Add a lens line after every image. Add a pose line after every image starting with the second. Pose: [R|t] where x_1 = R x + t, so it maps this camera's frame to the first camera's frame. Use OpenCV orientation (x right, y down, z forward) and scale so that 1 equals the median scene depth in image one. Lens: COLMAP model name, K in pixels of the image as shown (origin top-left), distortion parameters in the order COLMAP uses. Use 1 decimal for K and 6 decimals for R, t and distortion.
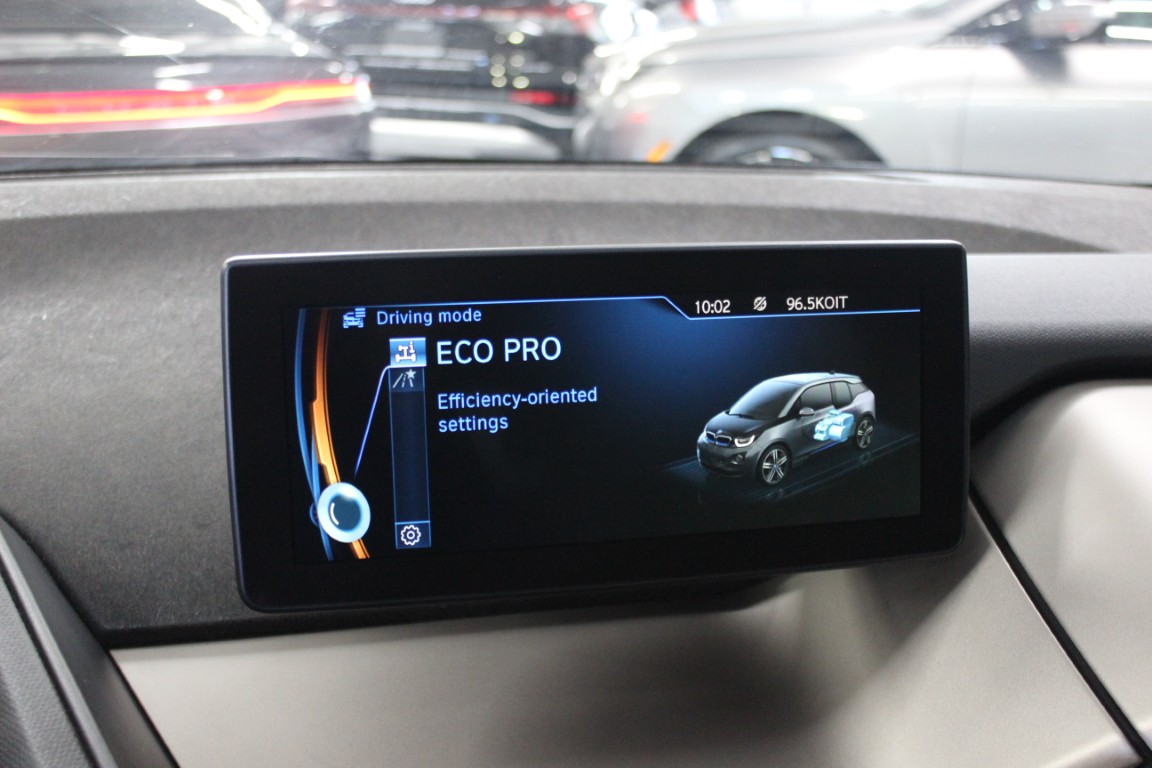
lens RADIAL K [[1257.4, 0, 573.7], [0, 1257.4, 386.6], [0, 0, 1]] dist [-0.068967, 0.000000]
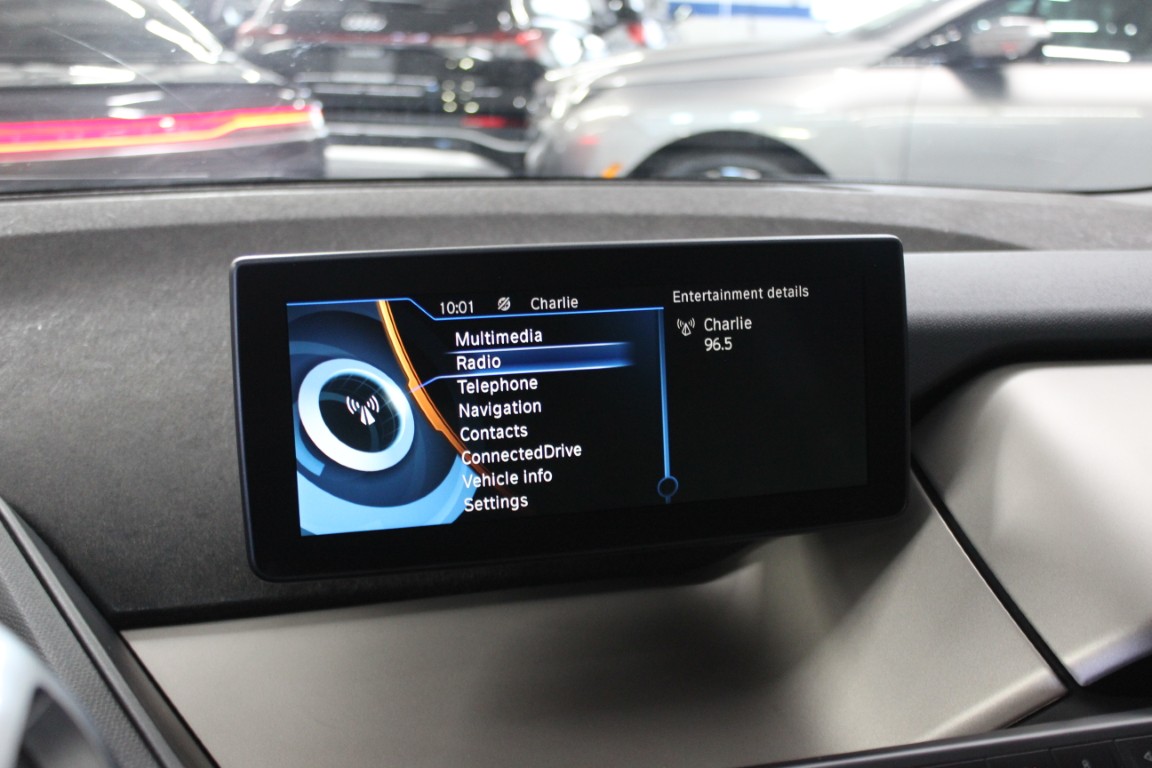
lens RADIAL K [[1257.4, 0, 578.5], [0, 1257.4, 386.2], [0, 0, 1]] dist [-0.068967, 0.000000]
pose [[0.998998, -0.019806, 0.040142, -0.014534], [0.020577, 0.999610, -0.018889, 0.024007], [-0.039753, 0.019696, 0.999015, -0.070066]]
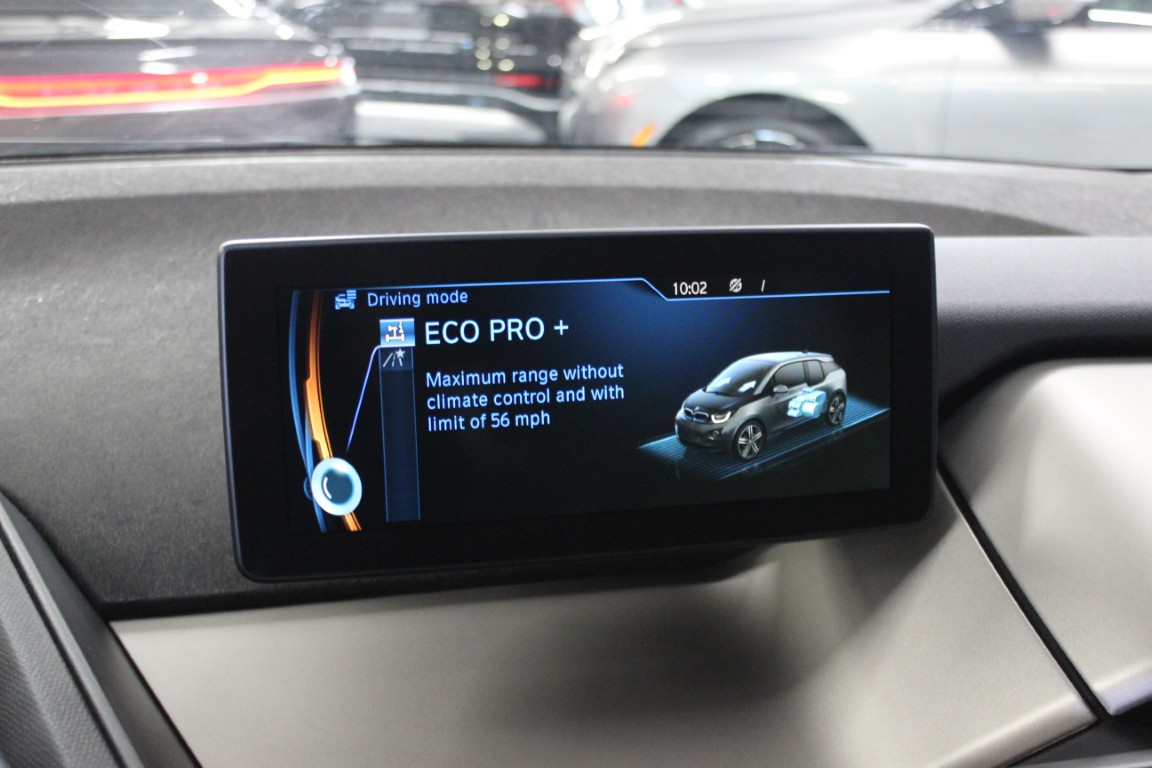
lens RADIAL K [[1257.4, 0, 575.0], [0, 1257.4, 385.8], [0, 0, 1]] dist [-0.068967, 0.000000]
pose [[0.999924, -0.002432, 0.012126, 0.001683], [0.002276, 0.999915, 0.012862, 0.002521], [-0.012156, -0.012834, 0.999844, -0.029517]]
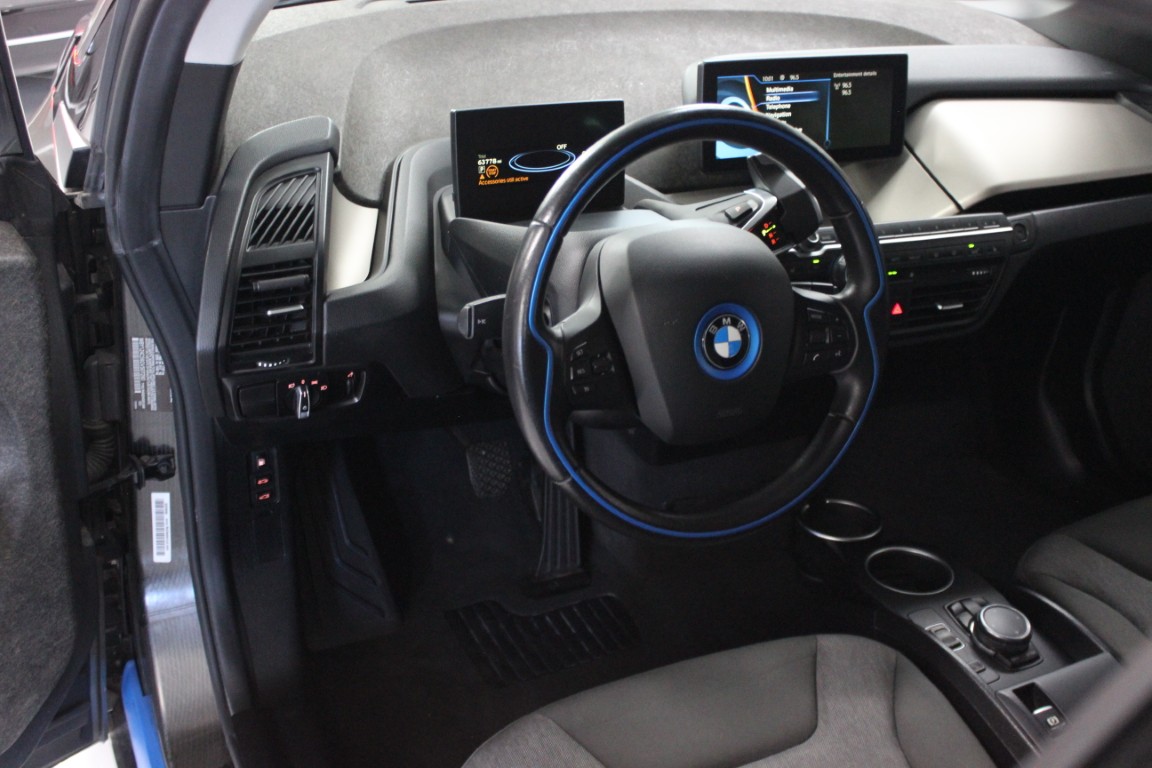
lens RADIAL K [[1257.4, 0, 614.1], [0, 1257.4, 368.3], [0, 0, 1]] dist [-0.068967, 0.000000]
pose [[0.975329, -0.050335, 0.214943, -0.795277], [0.003477, 0.977041, 0.213024, -0.011740], [-0.220730, -0.207021, 0.953111, -1.398952]]
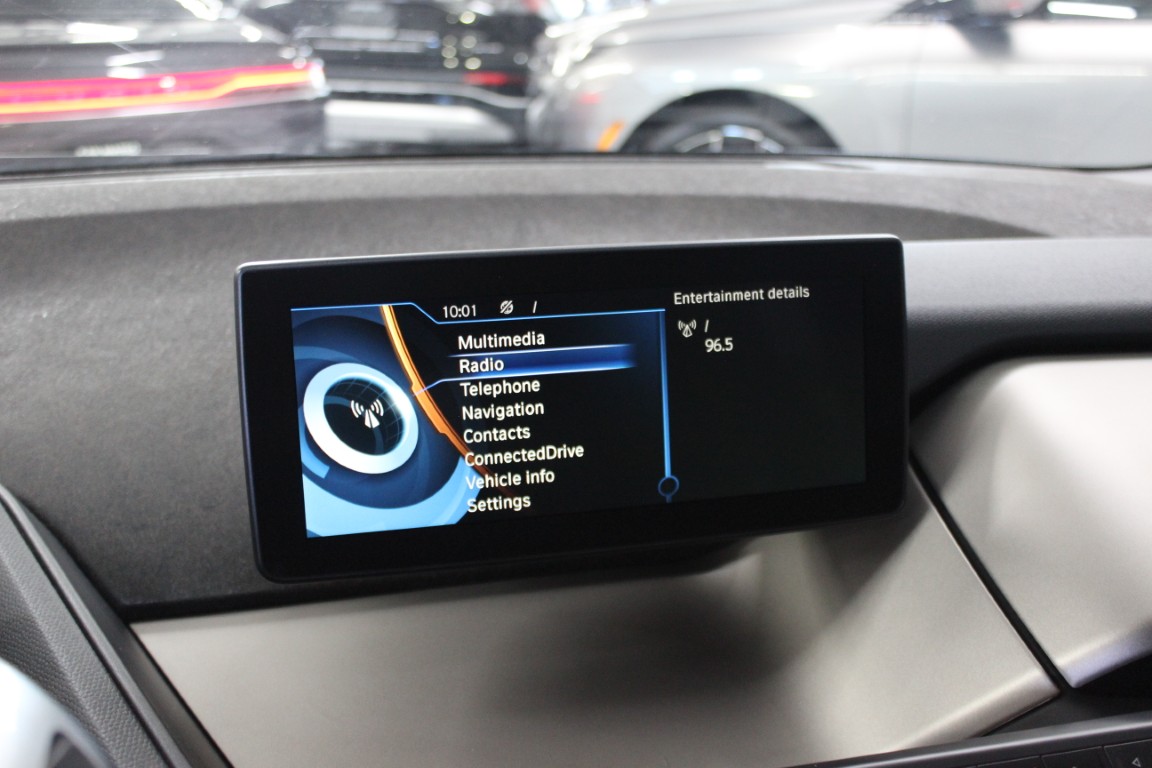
lens RADIAL K [[1257.4, 0, 578.2], [0, 1257.4, 385.7], [0, 0, 1]] dist [-0.068967, 0.000000]
pose [[0.999067, -0.020376, 0.038091, -0.014586], [0.019745, 0.999663, 0.016856, -0.005175], [-0.038422, -0.016088, 0.999132, -0.078620]]
